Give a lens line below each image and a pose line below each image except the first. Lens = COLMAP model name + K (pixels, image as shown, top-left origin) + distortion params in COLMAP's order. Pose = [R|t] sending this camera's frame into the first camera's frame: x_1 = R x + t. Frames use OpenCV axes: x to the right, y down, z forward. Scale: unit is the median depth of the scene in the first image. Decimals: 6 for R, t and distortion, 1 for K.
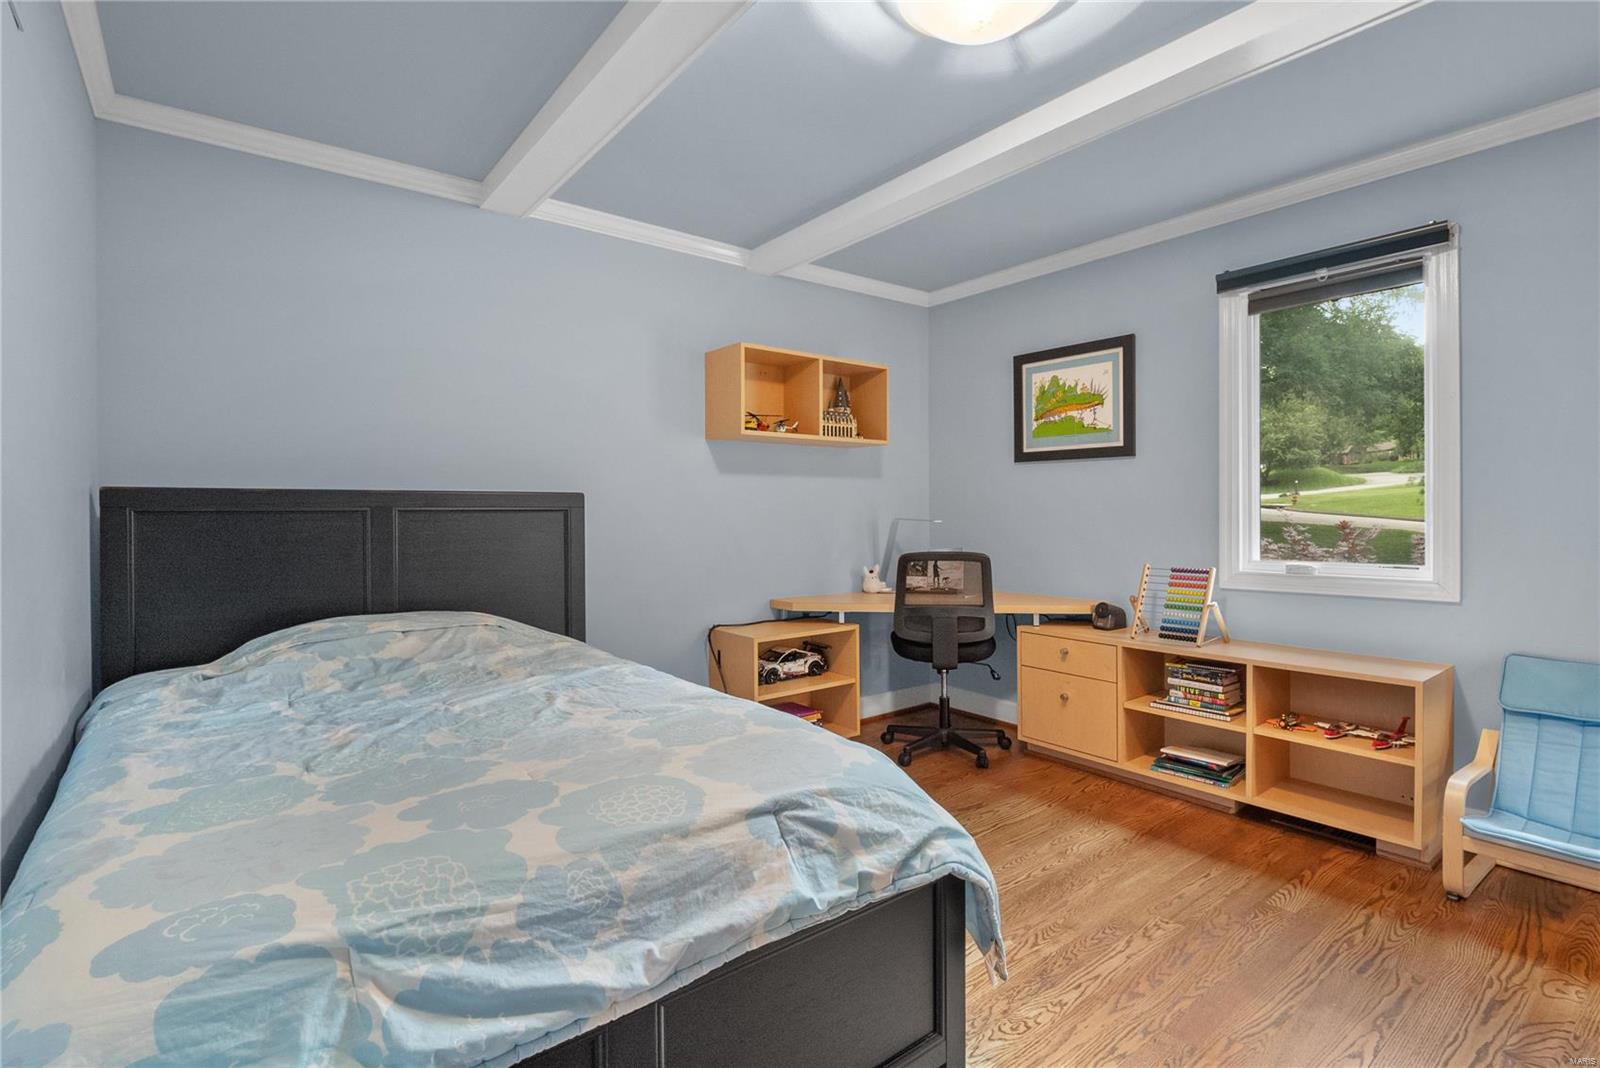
lens RADIAL K [[760.6, 0, 796.5], [0, 760.6, 523.1], [0, 0, 1]] dist [-0.014930, -0.000791]
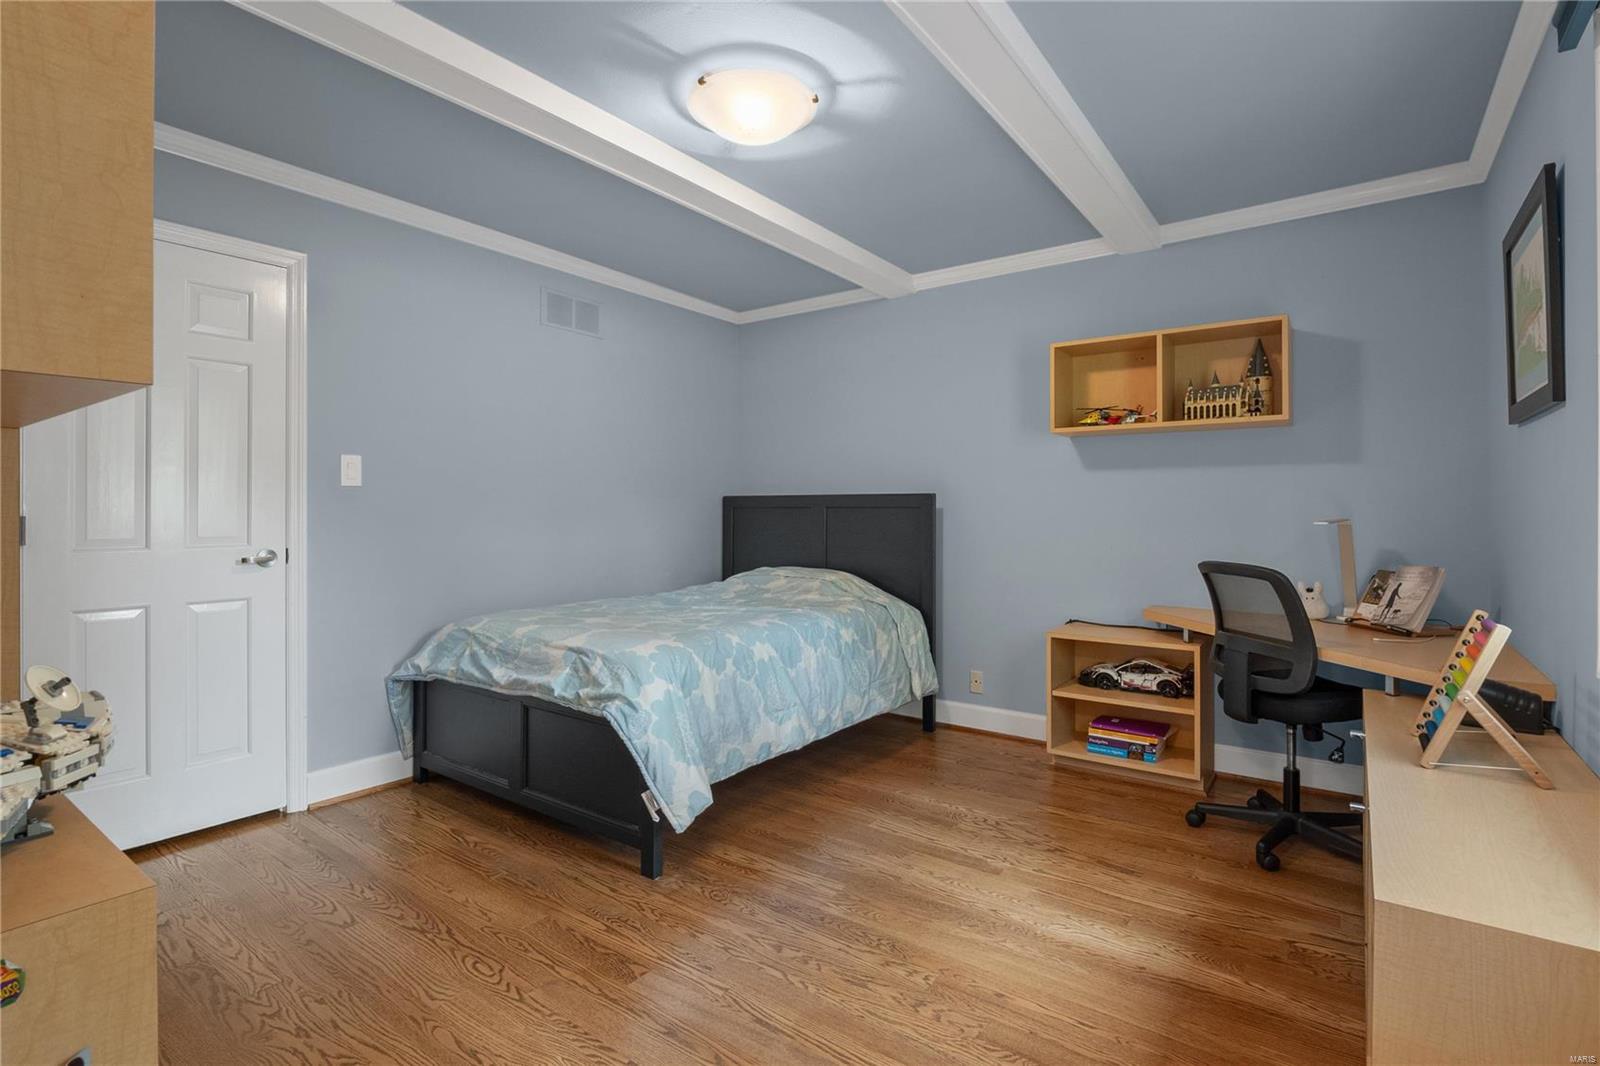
lens RADIAL K [[760.6, 0, 796.9], [0, 760.6, 518.4], [0, 0, 1]] dist [-0.014930, -0.000791]
pose [[0.278293, 0.018777, -0.960313, 0.836763], [-0.018408, 0.999730, 0.014213, -0.009536], [0.960320, 0.013722, 0.278564, 0.394273]]
